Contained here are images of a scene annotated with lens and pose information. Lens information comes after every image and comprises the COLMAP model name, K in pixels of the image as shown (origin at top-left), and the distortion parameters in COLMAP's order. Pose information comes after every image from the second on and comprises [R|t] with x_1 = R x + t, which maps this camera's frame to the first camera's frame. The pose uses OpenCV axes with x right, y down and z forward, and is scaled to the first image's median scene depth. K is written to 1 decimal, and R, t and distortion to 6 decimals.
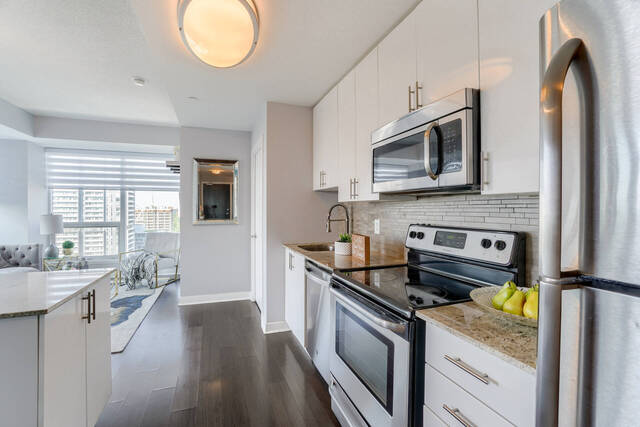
lens RADIAL K [[285.3, 0, 316.9], [0, 285.3, 209.3], [0, 0, 1]] dist [-0.052041, 0.017632]
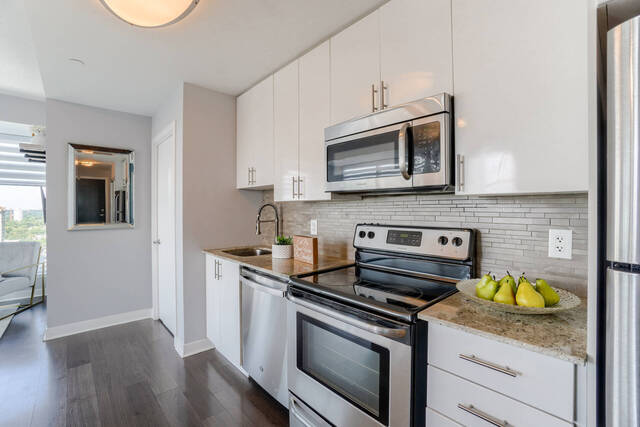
lens RADIAL K [[285.3, 0, 315.6], [0, 285.3, 209.2], [0, 0, 1]] dist [-0.052041, 0.017632]
pose [[0.929693, -0.003430, 0.368320, -0.129074], [0.003646, 0.999993, 0.000111, -0.000241], [-0.368318, 0.001240, 0.929699, 0.086291]]
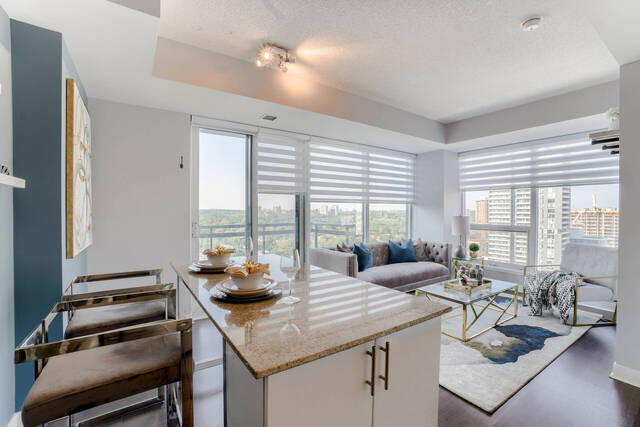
lens RADIAL K [[285.3, 0, 317.5], [0, 285.3, 212.1], [0, 0, 1]] dist [-0.052041, 0.017632]
pose [[0.248334, 0.007601, -0.968645, -0.123435], [-0.004602, 0.999967, 0.006667, -0.001434], [0.968664, 0.002802, 0.248361, 0.359779]]
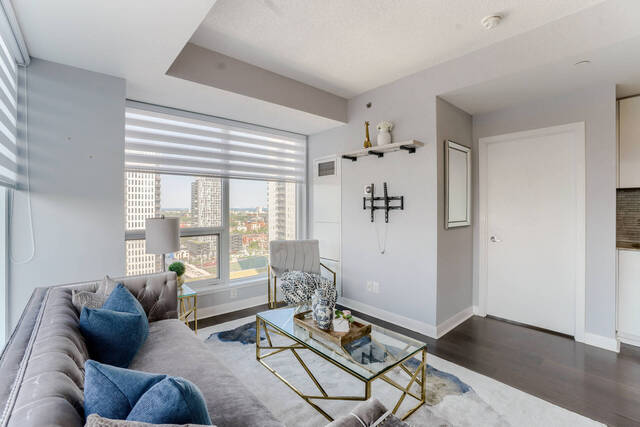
lens RADIAL K [[285.3, 0, 320.4], [0, 285.3, 212.2], [0, 0, 1]] dist [-0.052041, 0.017632]
pose [[0.932802, -0.007710, 0.360306, -1.436599], [0.001539, 0.999847, 0.017412, -0.000237], [-0.360385, -0.015688, 0.932672, 0.594357]]
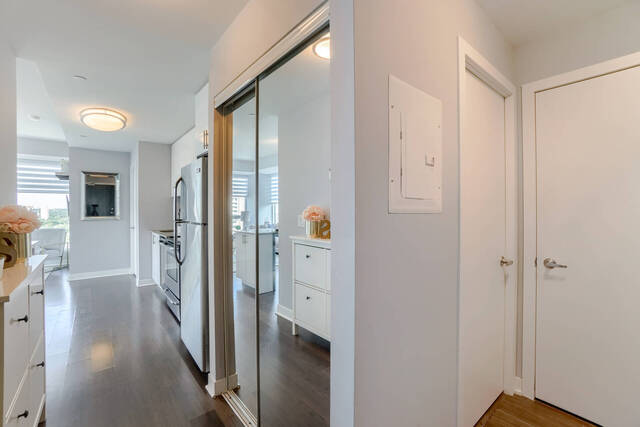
lens RADIAL K [[285.3, 0, 319.8], [0, 285.3, 208.8], [0, 0, 1]] dist [-0.052041, 0.017632]
pose [[0.943980, -0.000925, 0.330000, 0.284280], [0.000814, 1.000000, 0.000475, 0.001246], [-0.330001, -0.000179, 0.943981, -0.879174]]
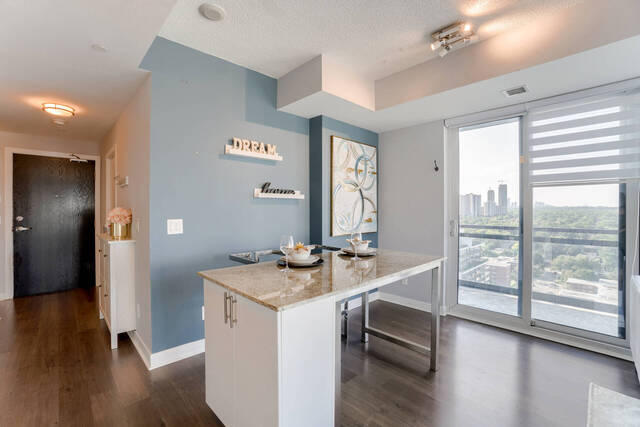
lens RADIAL K [[285.3, 0, 315.8], [0, 285.3, 211.6], [0, 0, 1]] dist [-0.052041, 0.017632]
pose [[-0.912283, 0.004142, -0.409539, -0.362361], [0.000780, 0.999965, 0.008375, 0.000019], [0.409559, 0.007321, -0.912254, 1.049418]]
